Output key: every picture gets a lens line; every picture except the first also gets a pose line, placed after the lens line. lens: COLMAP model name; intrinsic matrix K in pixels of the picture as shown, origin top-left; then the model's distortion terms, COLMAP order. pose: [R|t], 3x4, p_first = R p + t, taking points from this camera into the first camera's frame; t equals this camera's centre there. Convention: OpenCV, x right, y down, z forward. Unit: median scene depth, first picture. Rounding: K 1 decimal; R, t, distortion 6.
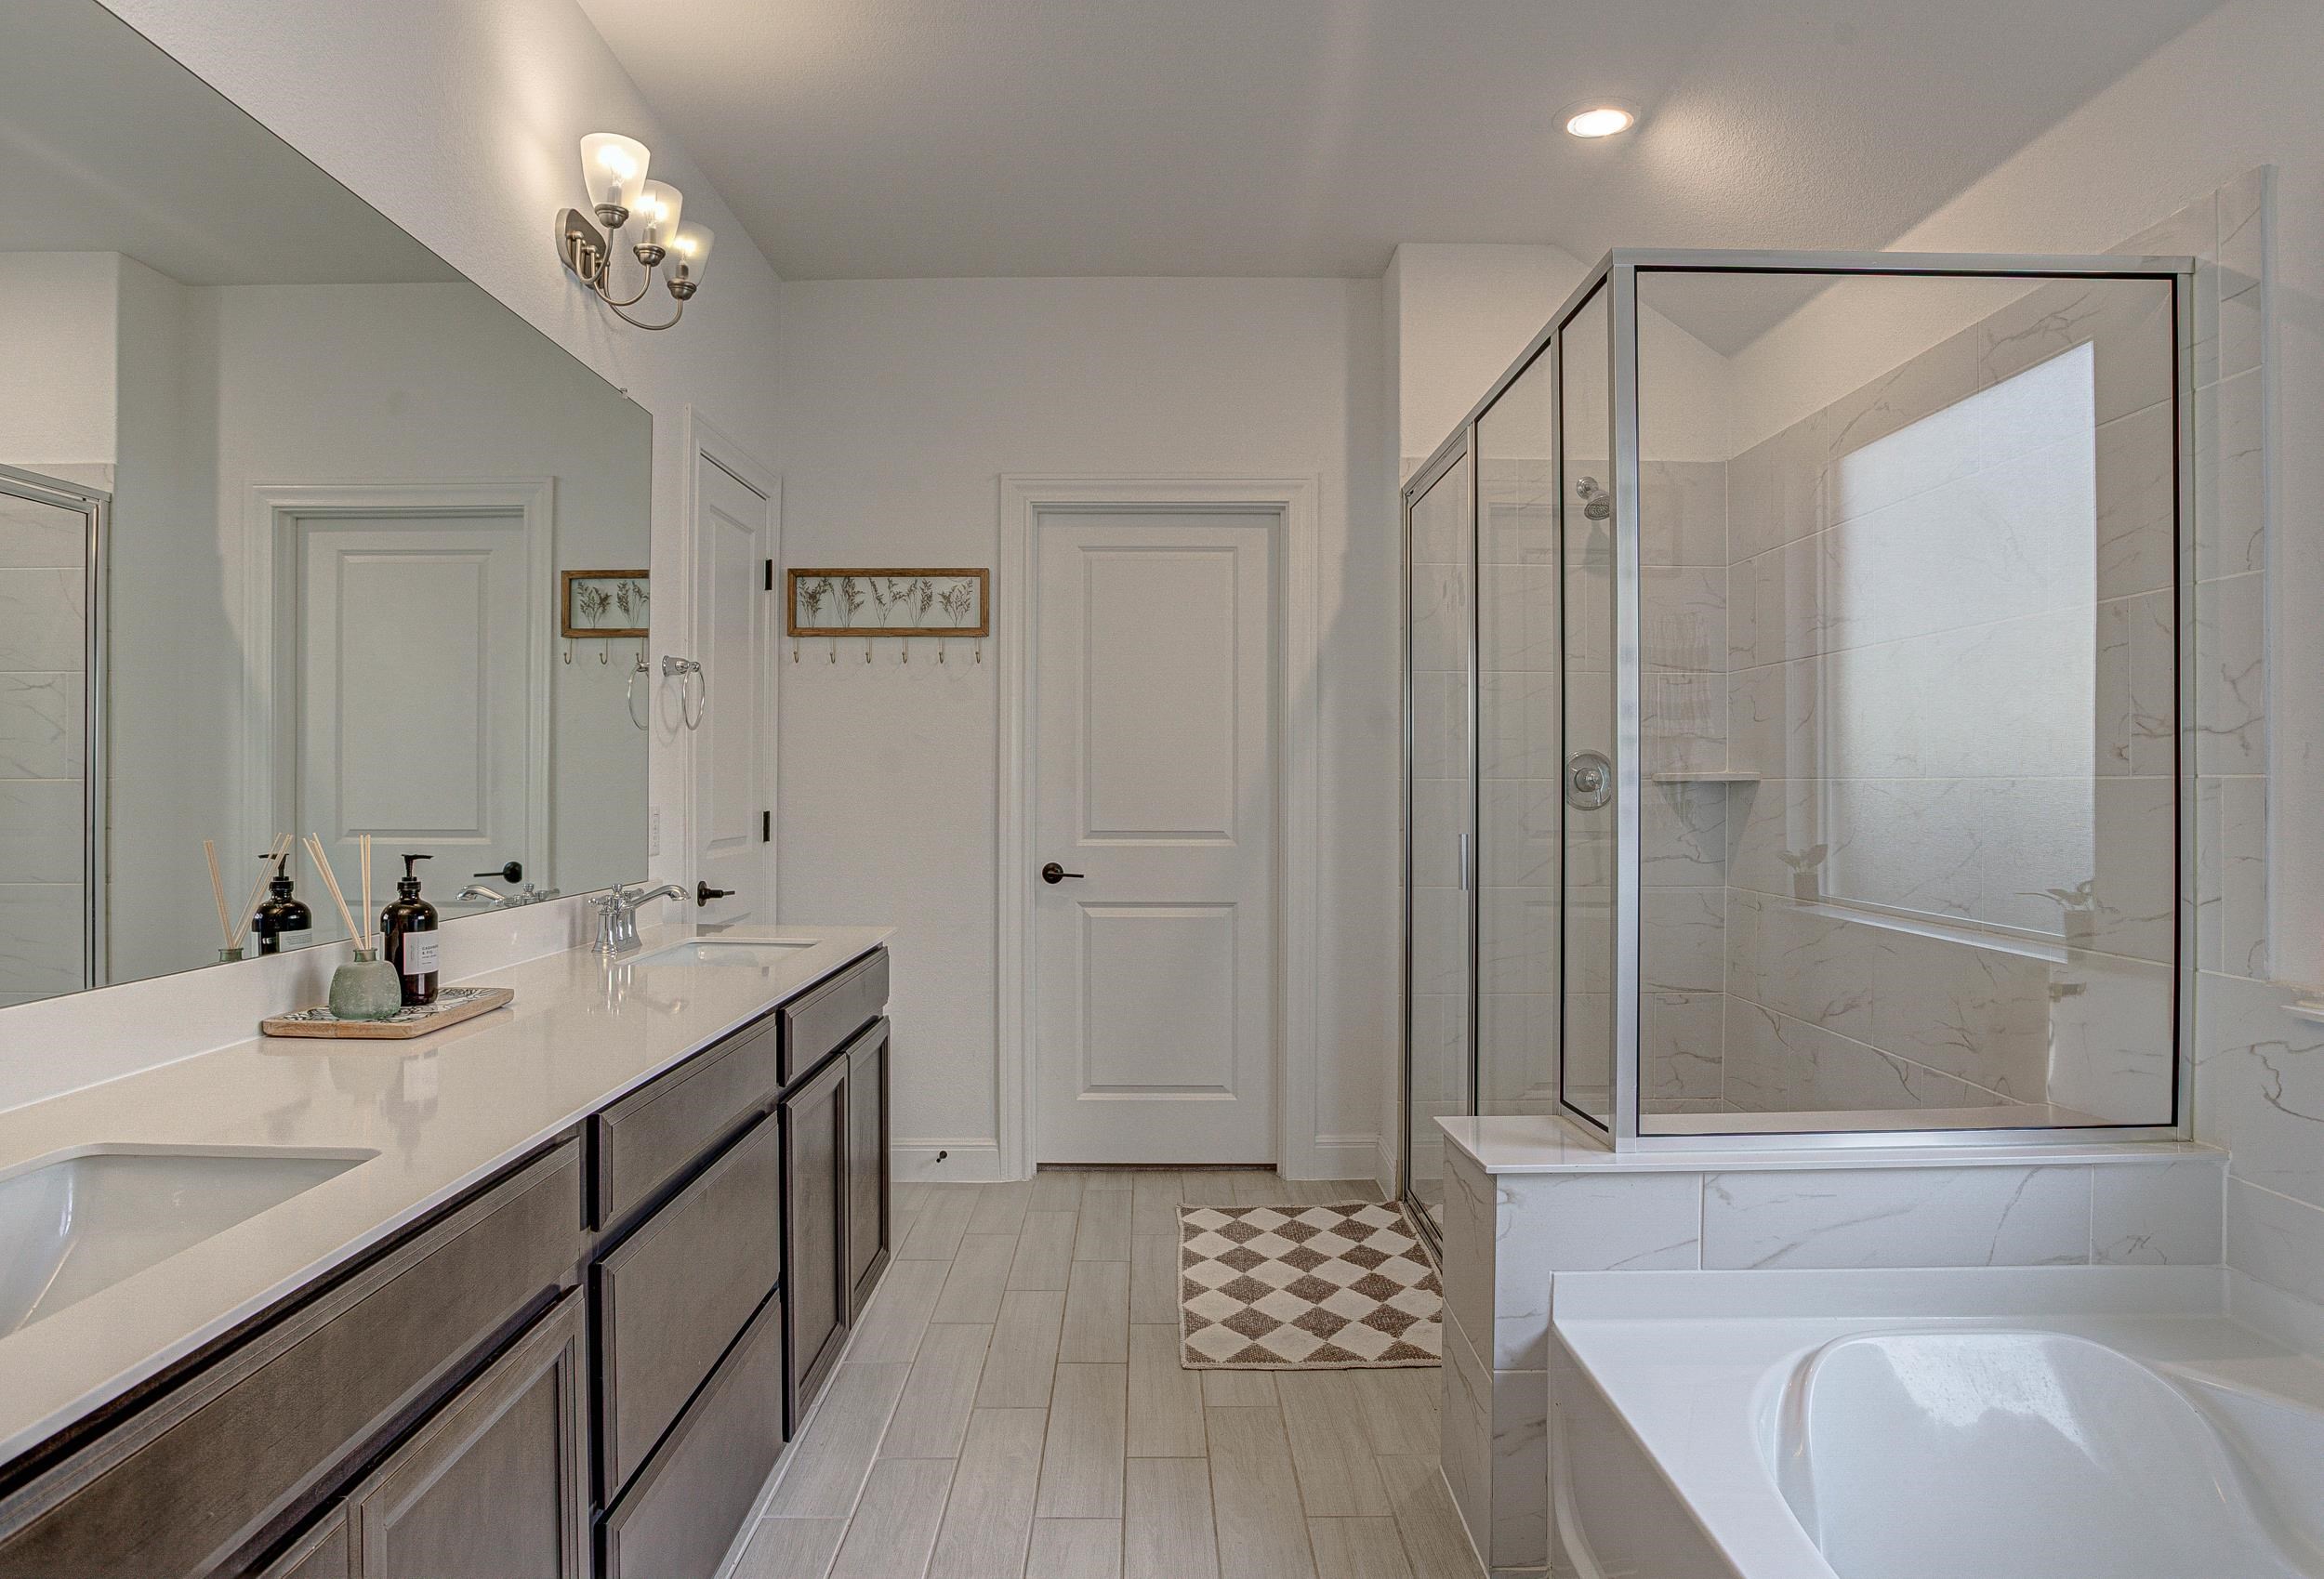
lens RADIAL K [[1390.8, 0, 1168.6], [0, 1390.8, 757.6], [0, 0, 1]] dist [-0.051515, 0.021461]
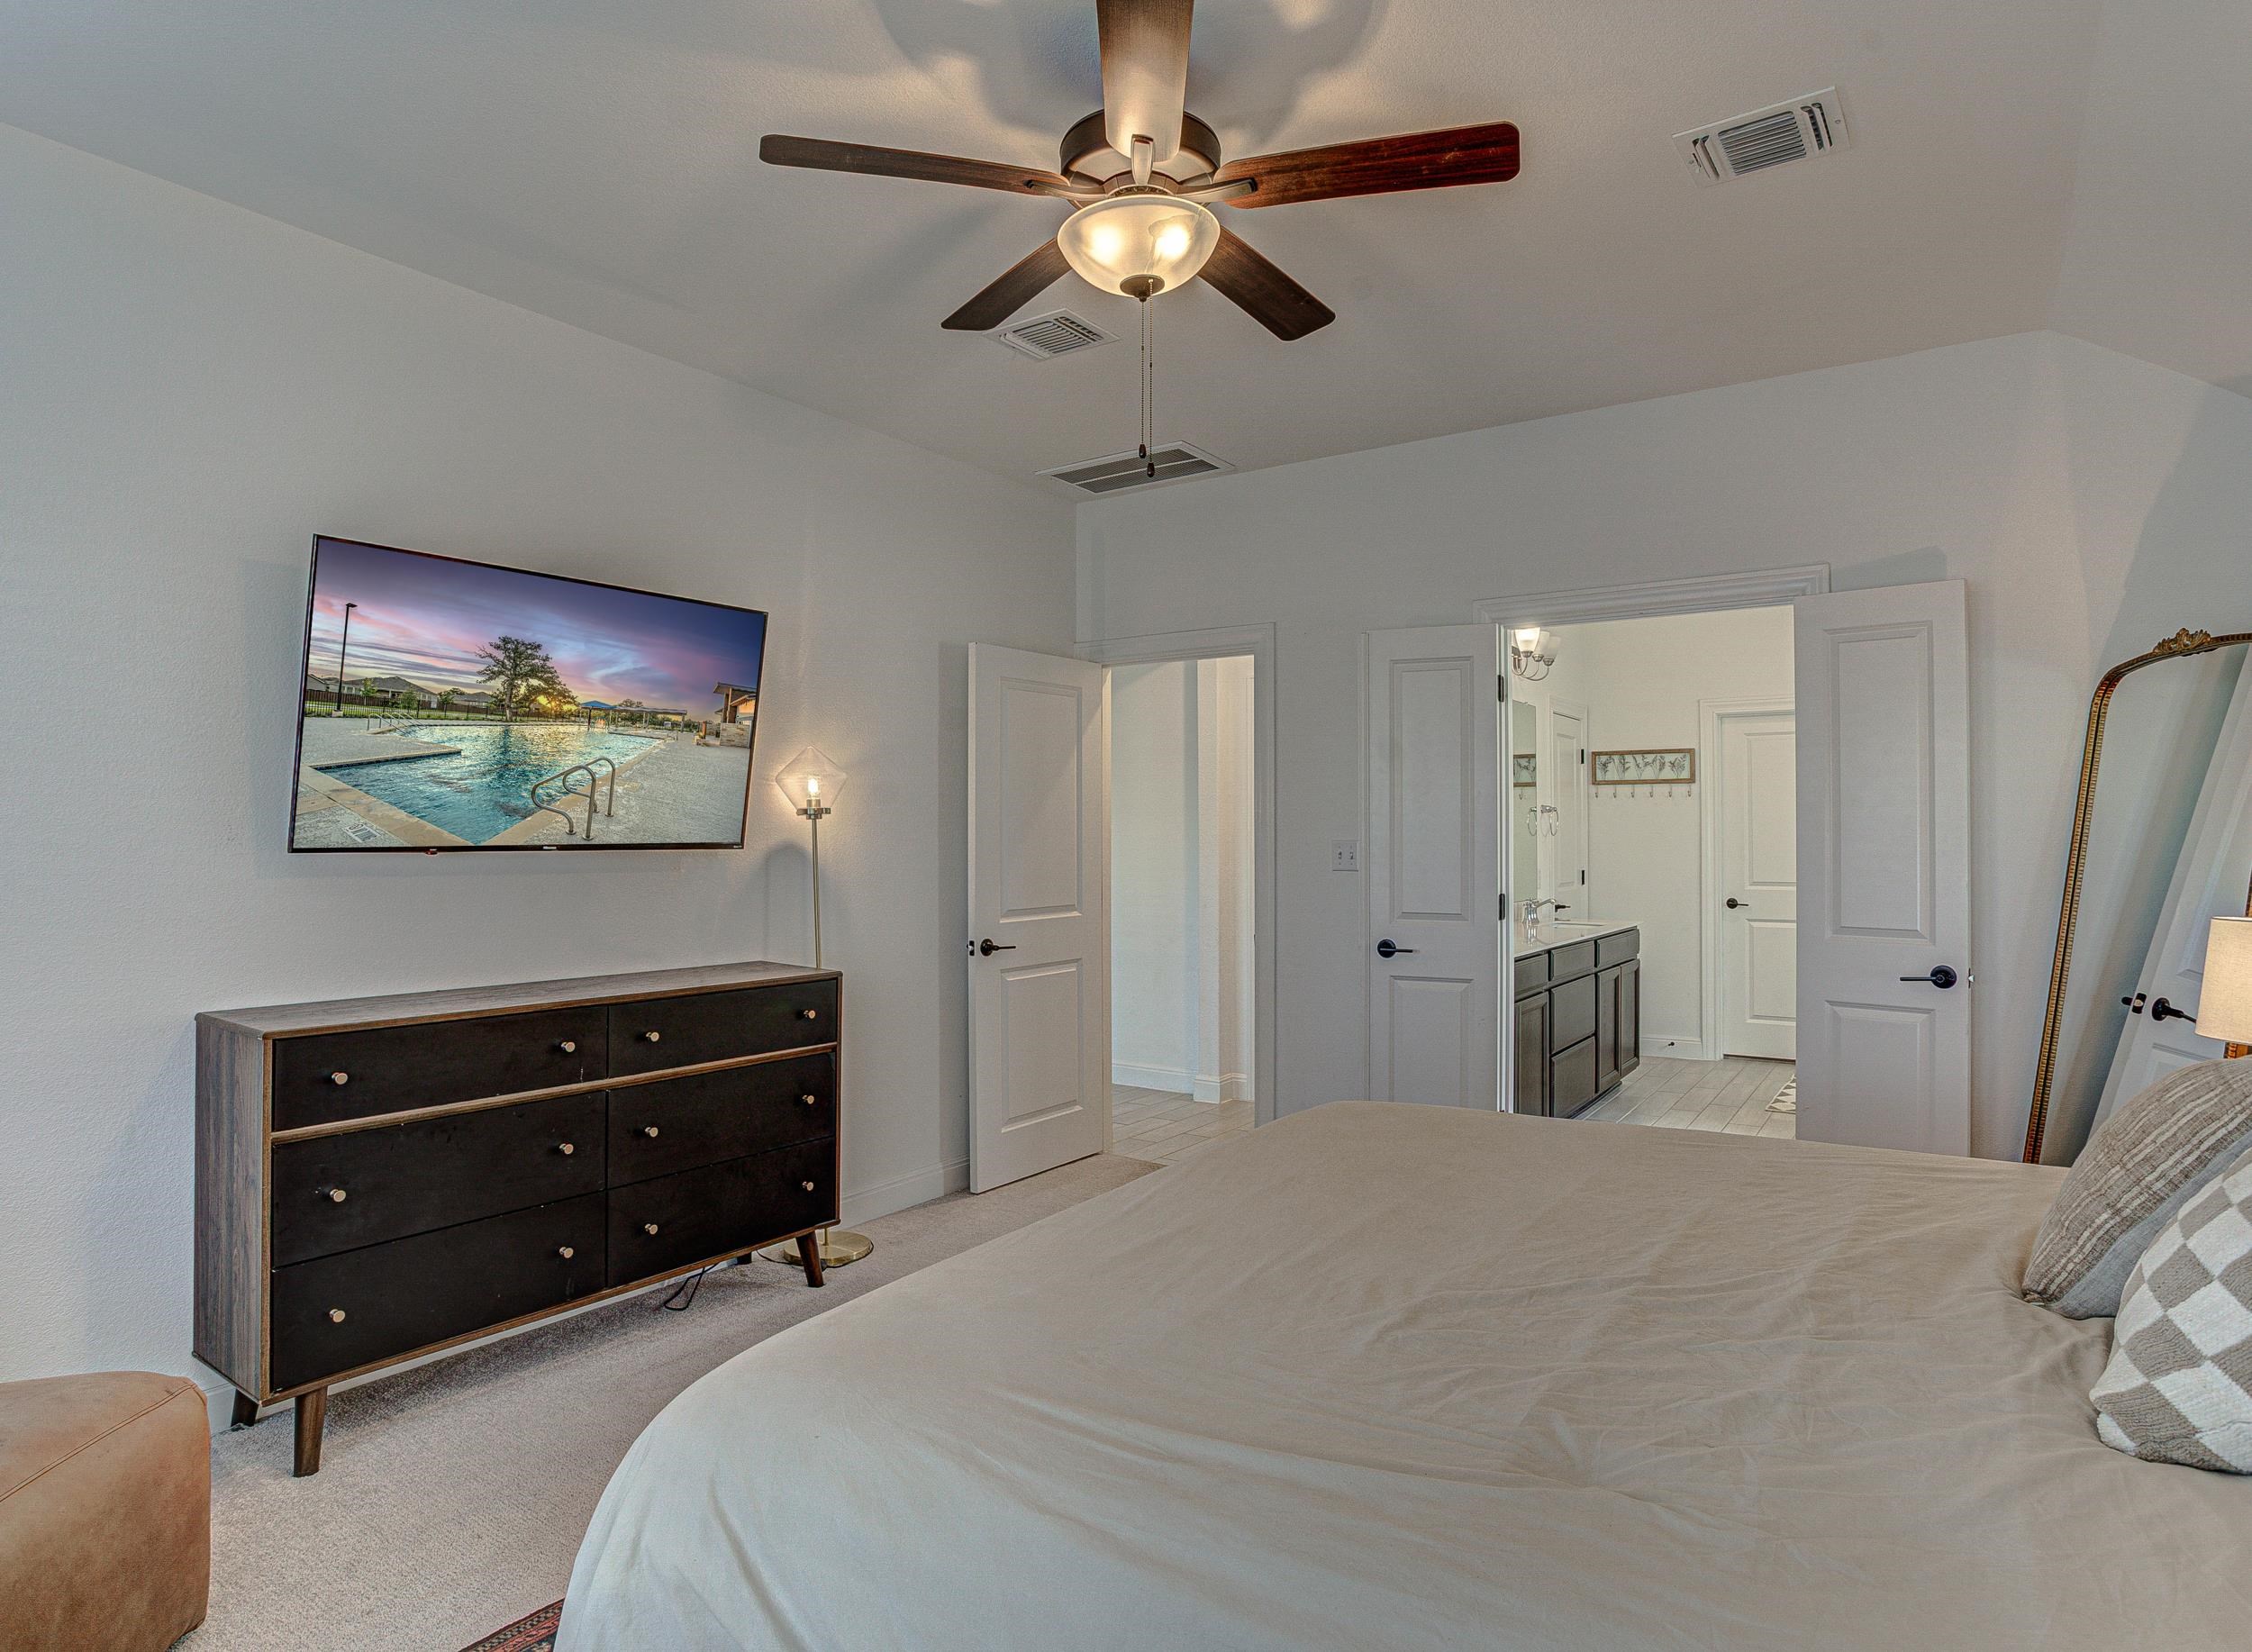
lens RADIAL K [[1222.4, 0, 1231.1], [0, 1222.4, 794.9], [0, 0, 1]] dist [-0.022757, 0.009172]
pose [[0.853984, -0.015192, -0.520077, 0.256372], [0.005175, 0.999772, -0.020708, -0.046561], [0.520273, 0.014993, 0.853868, -1.012139]]
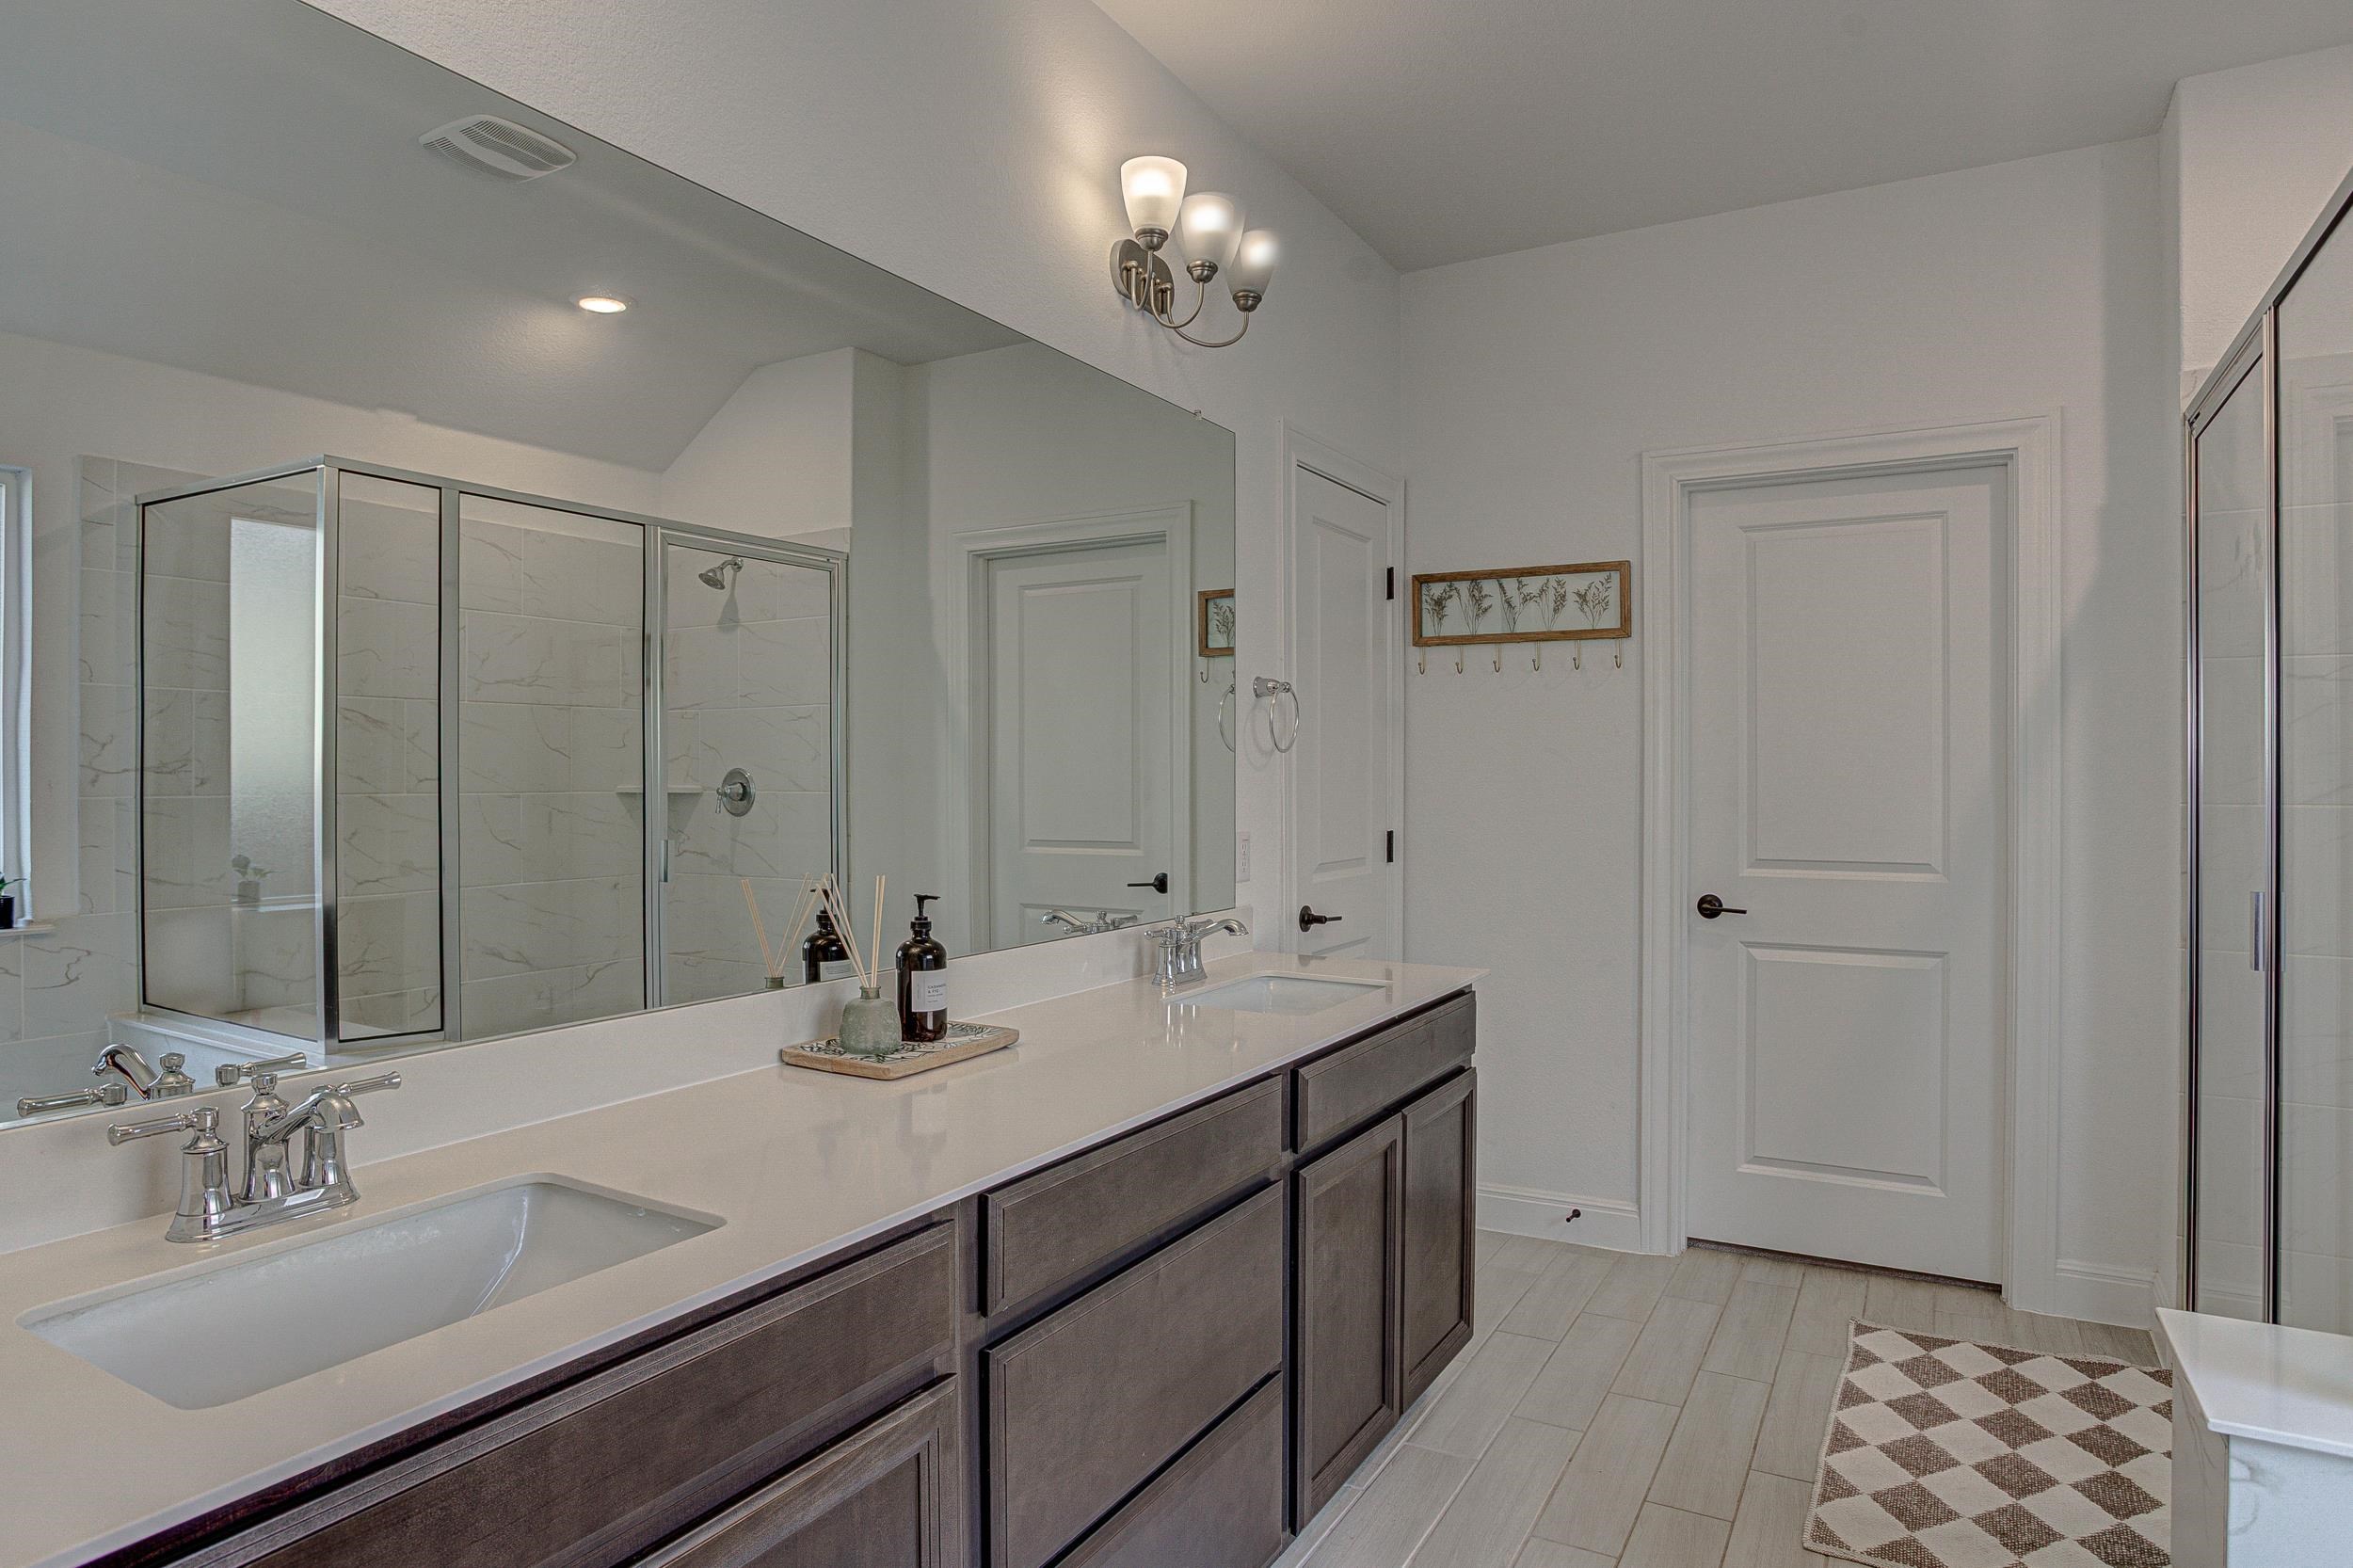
lens RADIAL K [[1401.4, 0, 1152.0], [0, 1401.4, 766.9], [0, 0, 1]] dist [-0.058762, 0.031448]
pose [[0.861986, -0.002883, -0.506924, 0.070471], [0.008210, 0.999932, 0.008274, -0.017532], [0.506866, -0.011294, 0.861951, 0.097681]]
